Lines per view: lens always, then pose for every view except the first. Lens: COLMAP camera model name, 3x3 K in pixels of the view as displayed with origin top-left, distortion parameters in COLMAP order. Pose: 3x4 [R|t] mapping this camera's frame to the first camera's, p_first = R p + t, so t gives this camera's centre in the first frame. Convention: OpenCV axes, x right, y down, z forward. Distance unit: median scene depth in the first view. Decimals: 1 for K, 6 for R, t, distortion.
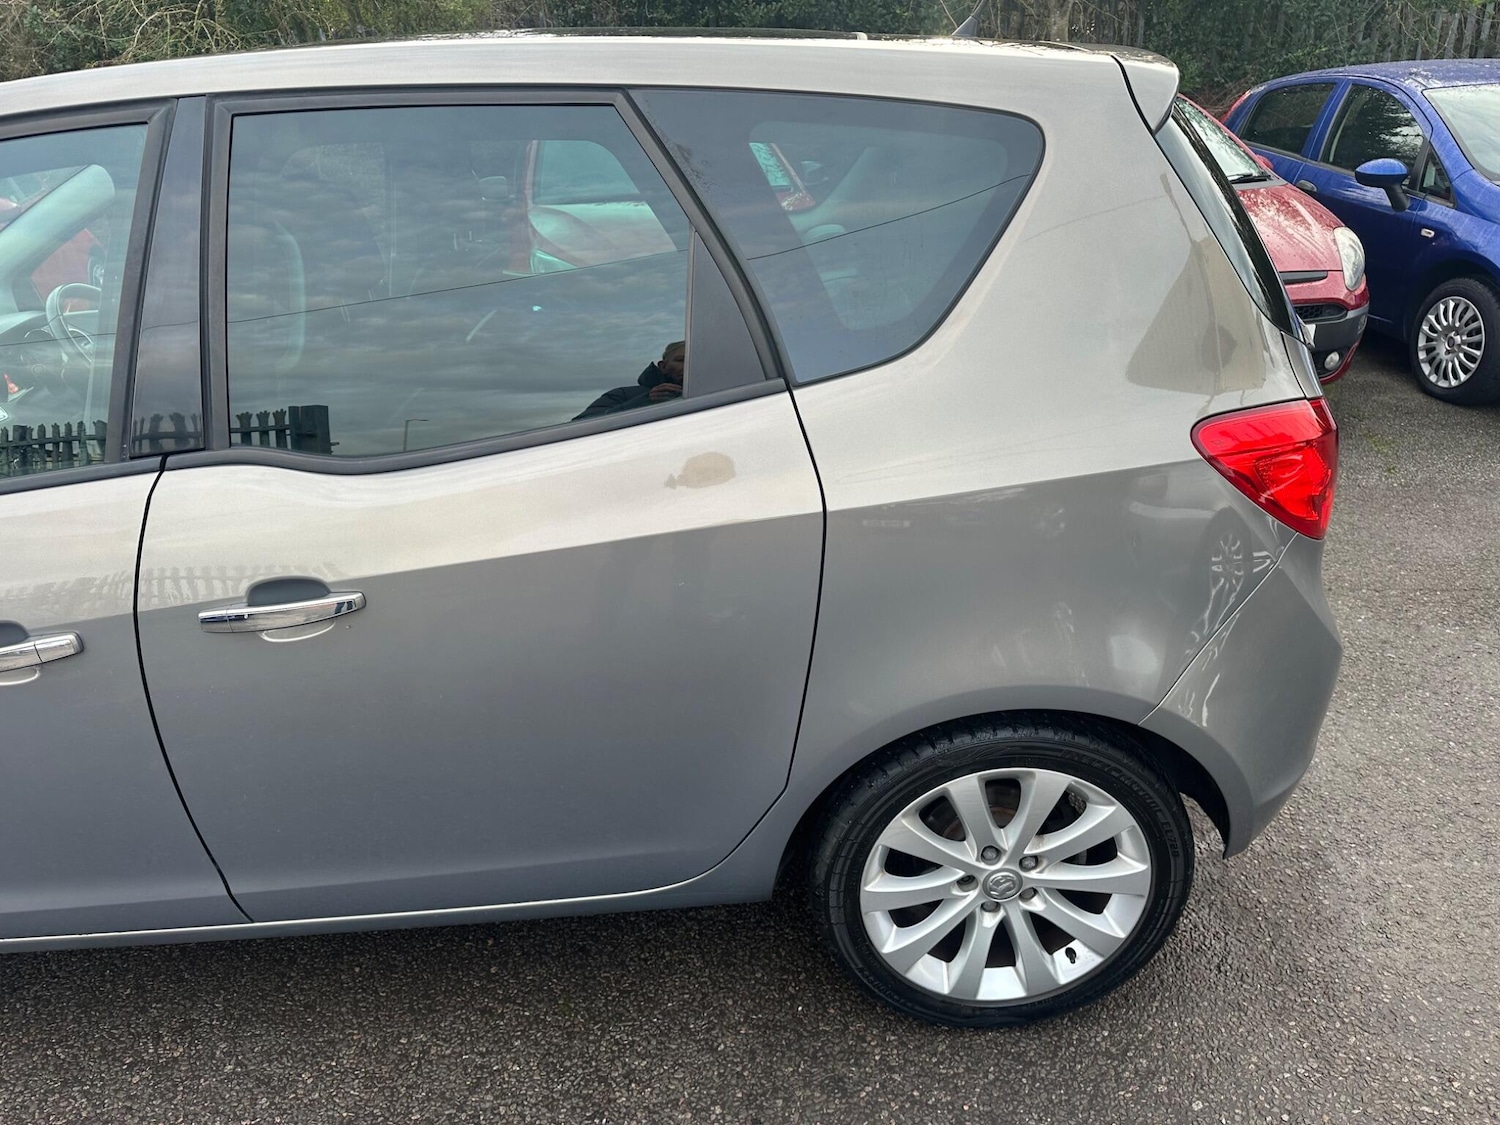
lens RADIAL K [[1069.0, 0, 752.6], [0, 1069.0, 571.9], [0, 0, 1]] dist [0.026322, -0.029309]
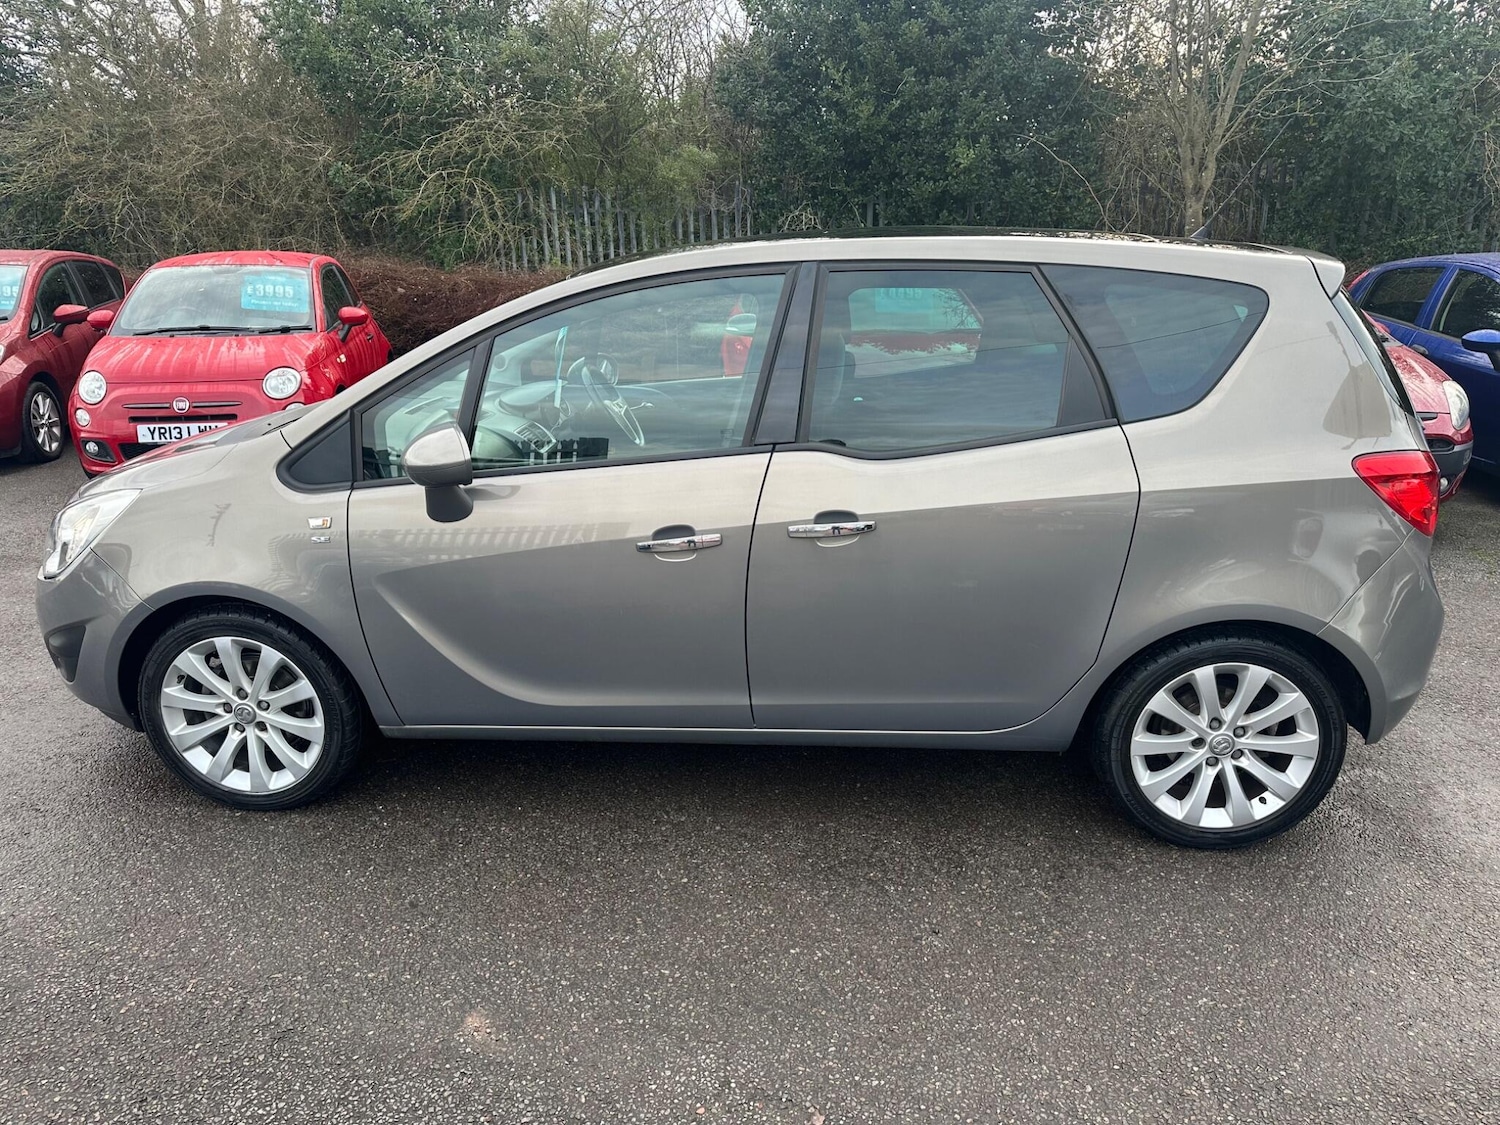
lens RADIAL K [[1054.6, 0, 747.3], [0, 1054.6, 569.1], [0, 0, 1]] dist [0.031345, -0.035353]
pose [[0.993613, 0.067291, -0.090586, -0.337971], [-0.077973, 0.989699, -0.120068, 0.270775], [0.081573, 0.126364, 0.988624, -0.640790]]
